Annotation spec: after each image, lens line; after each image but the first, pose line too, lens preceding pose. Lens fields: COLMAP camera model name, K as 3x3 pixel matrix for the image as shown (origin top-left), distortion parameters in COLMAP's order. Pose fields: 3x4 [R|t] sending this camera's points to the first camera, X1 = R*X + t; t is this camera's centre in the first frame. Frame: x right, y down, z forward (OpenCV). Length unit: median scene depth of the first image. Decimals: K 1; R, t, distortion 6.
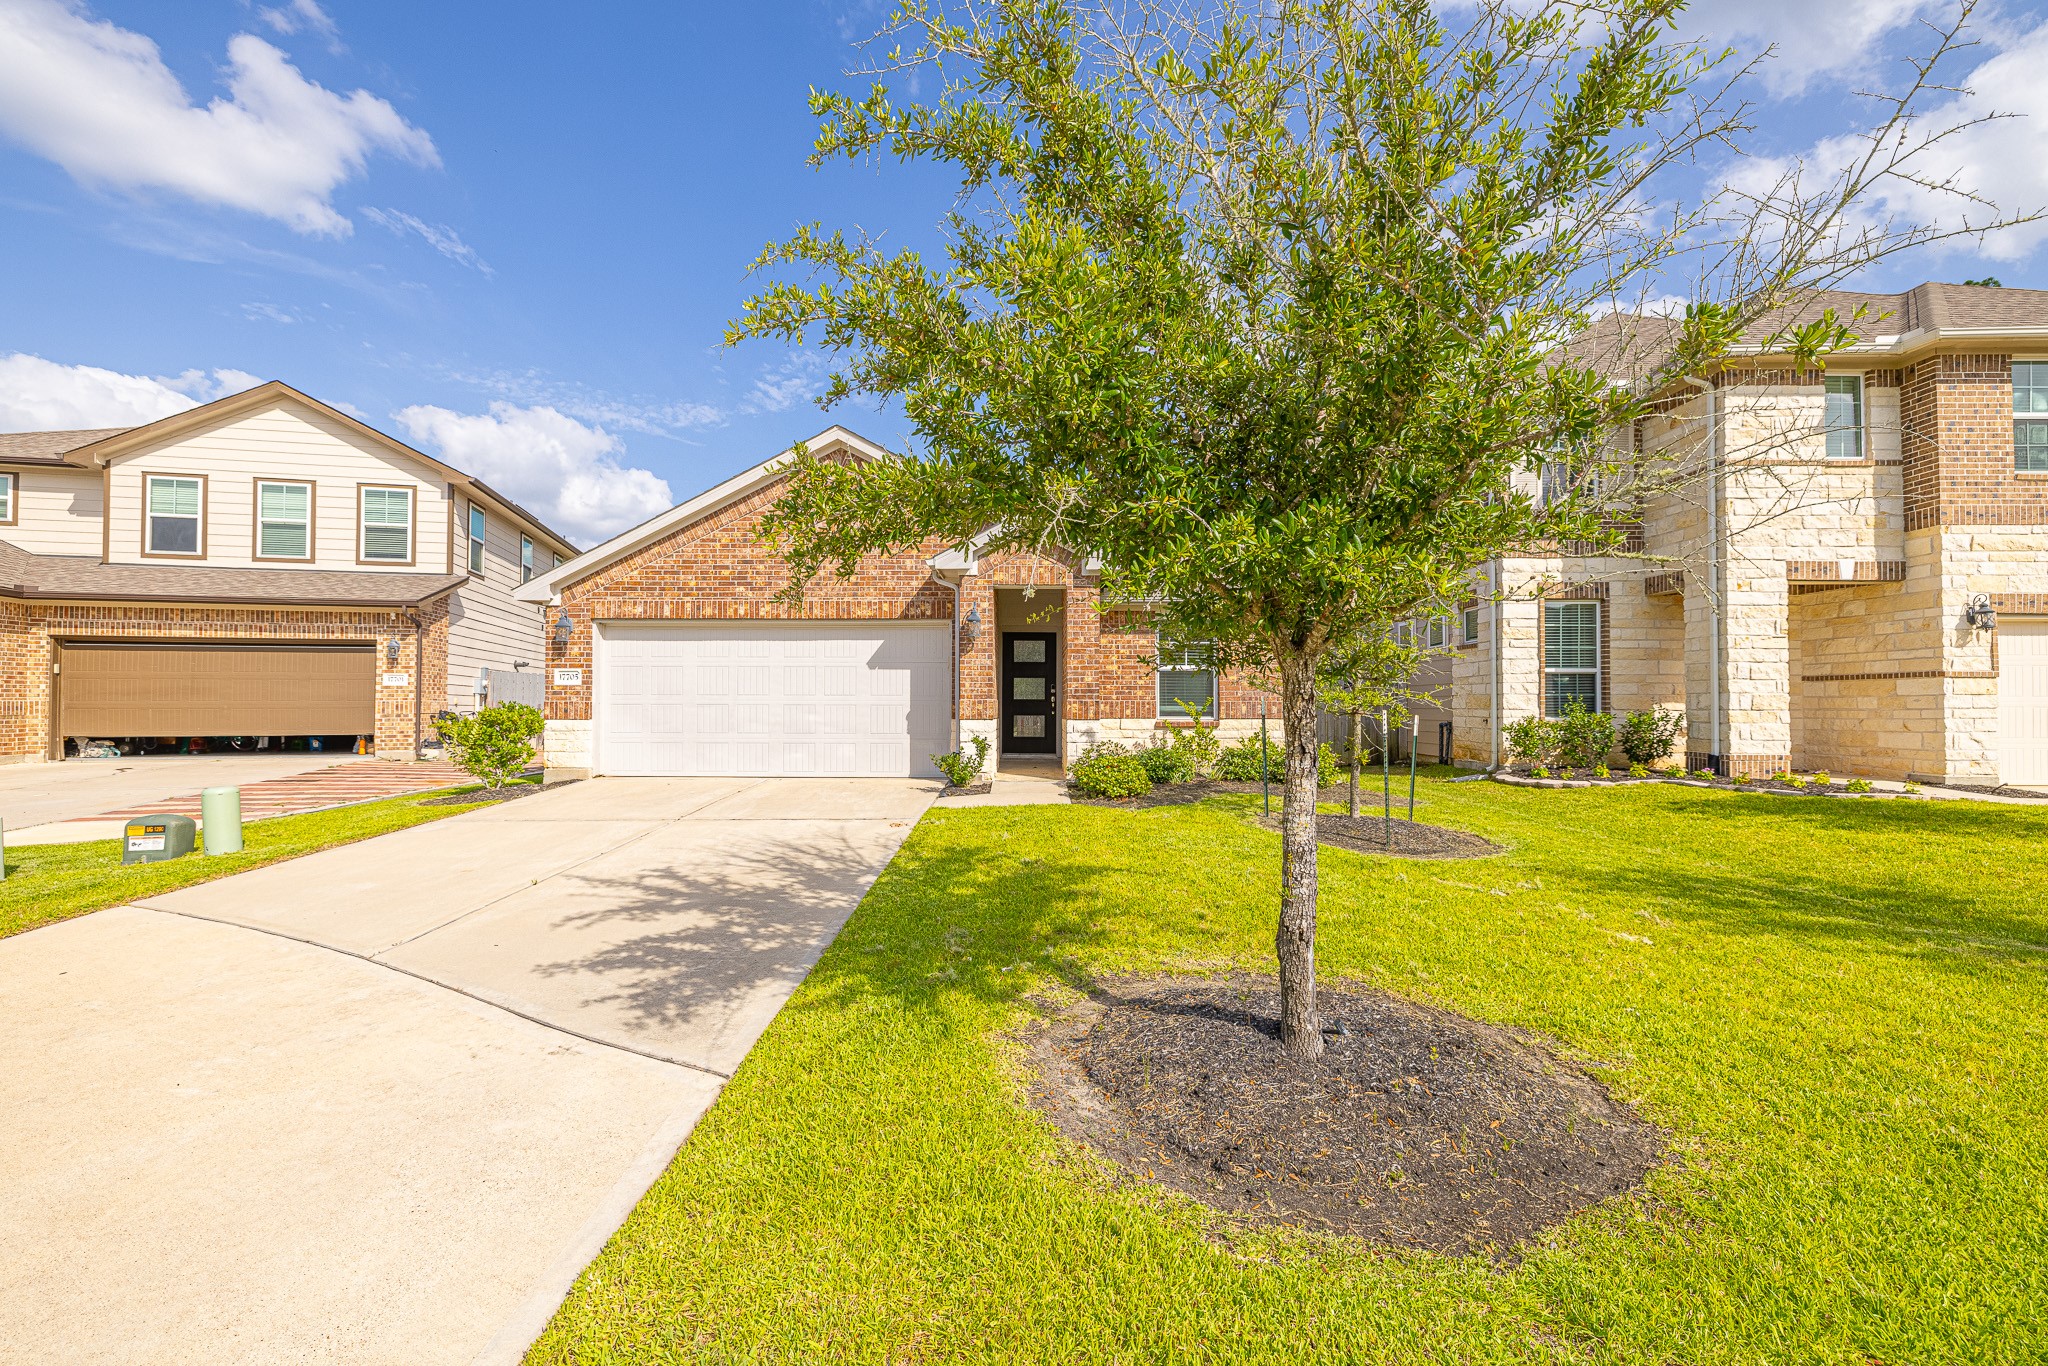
lens RADIAL K [[865.5, 0, 1017.1], [0, 865.5, 680.2], [0, 0, 1]] dist [0.002329, 0.000013]
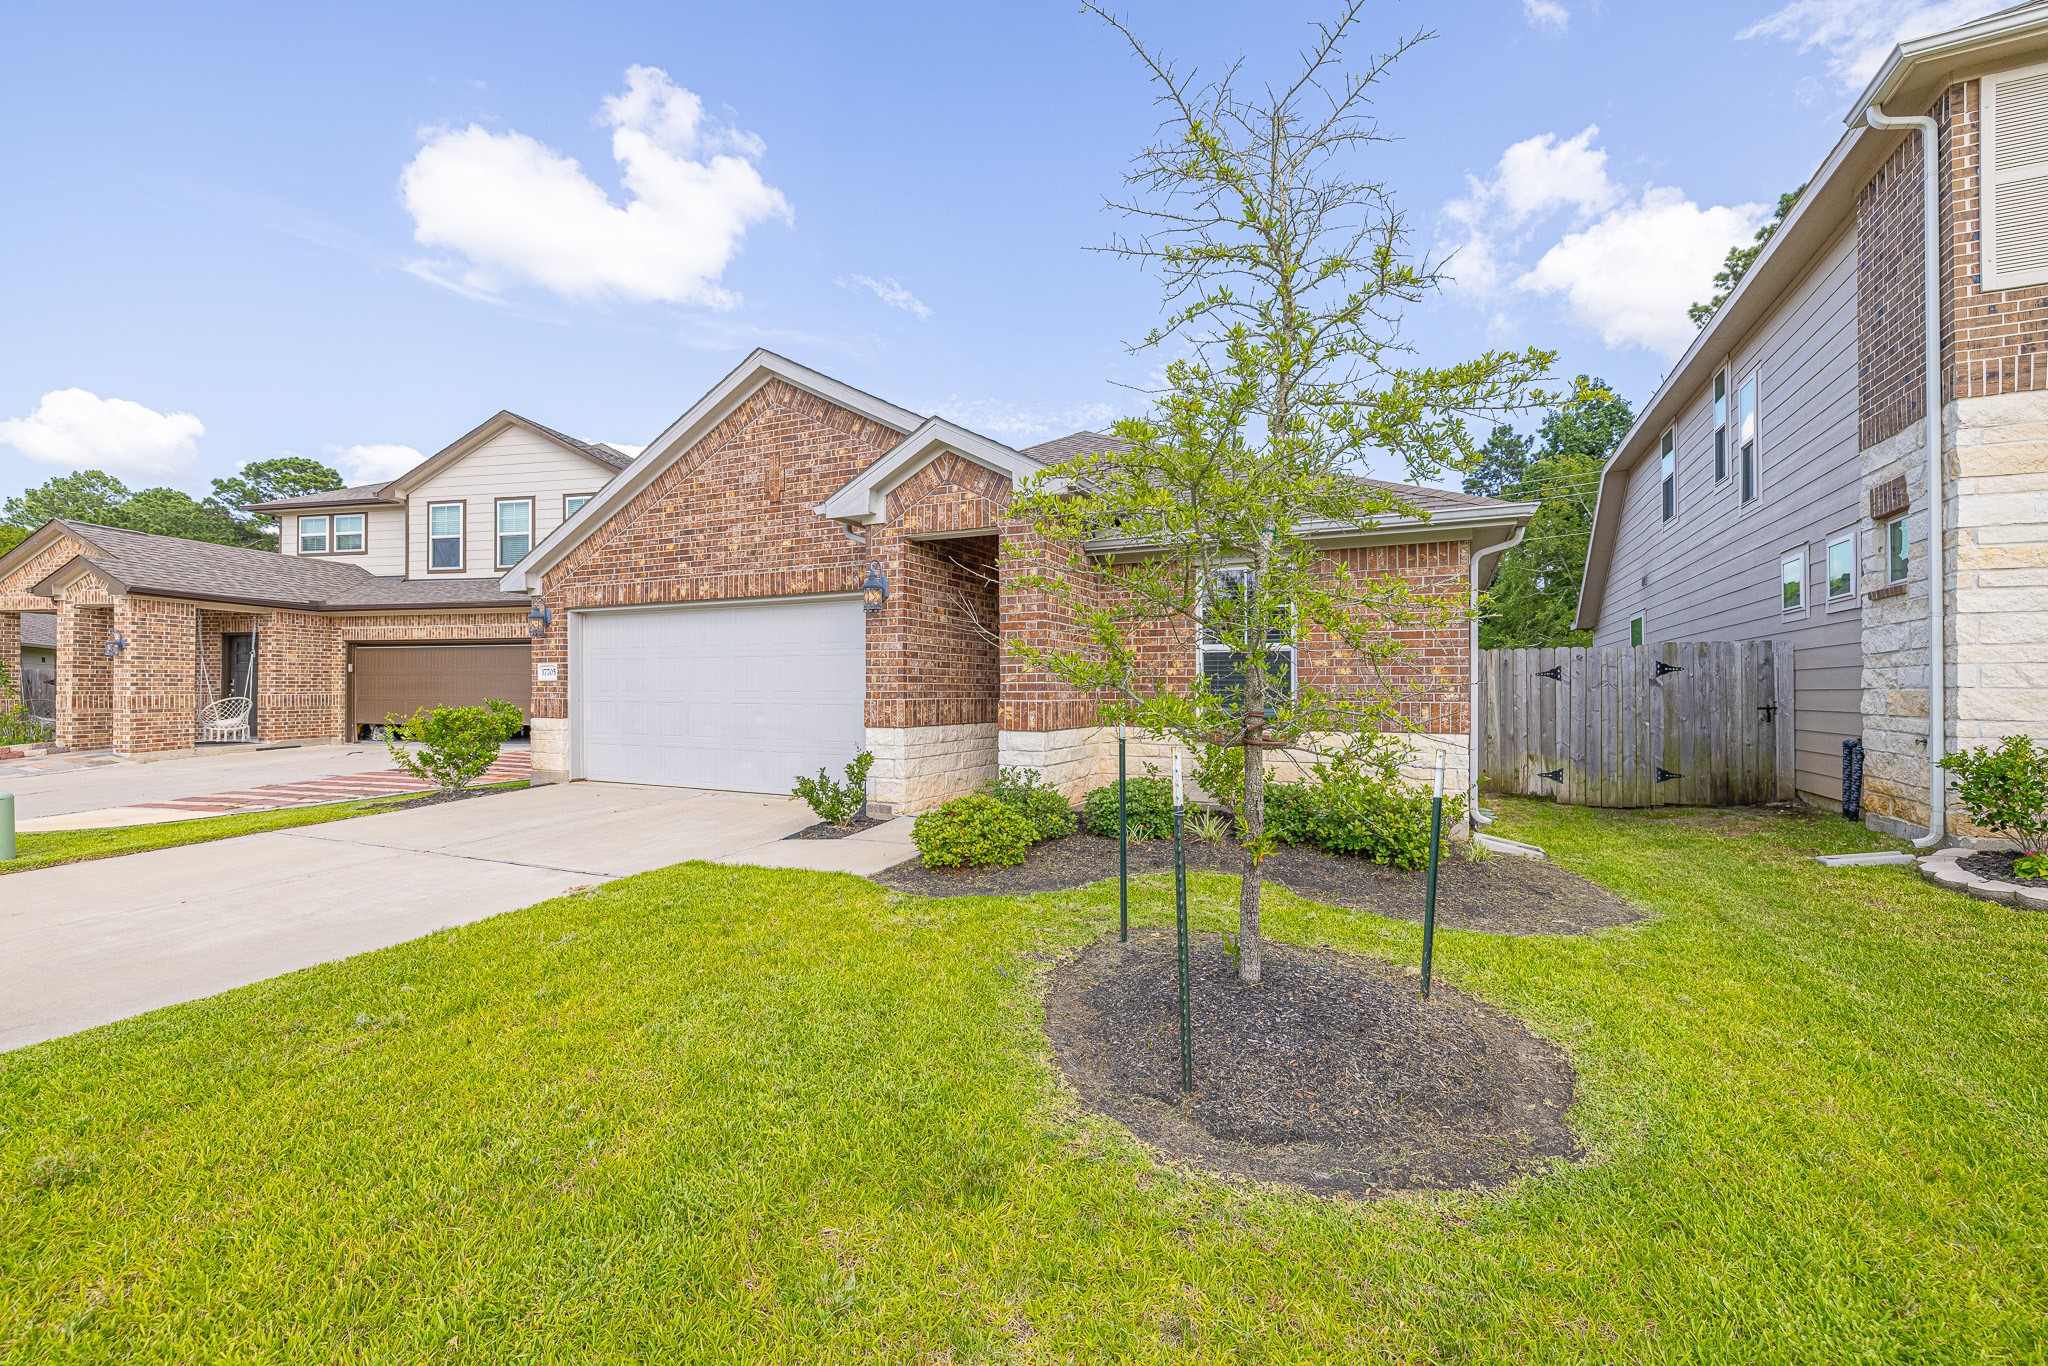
lens RADIAL K [[877.2, 0, 1011.6], [0, 877.2, 682.3], [0, 0, 1]] dist [-0.003324, -0.000265]
pose [[0.896454, -0.004616, -0.443112, 0.296981], [0.013392, 0.999771, 0.016677, -0.001752], [0.442934, -0.020884, 0.896311, 0.327861]]
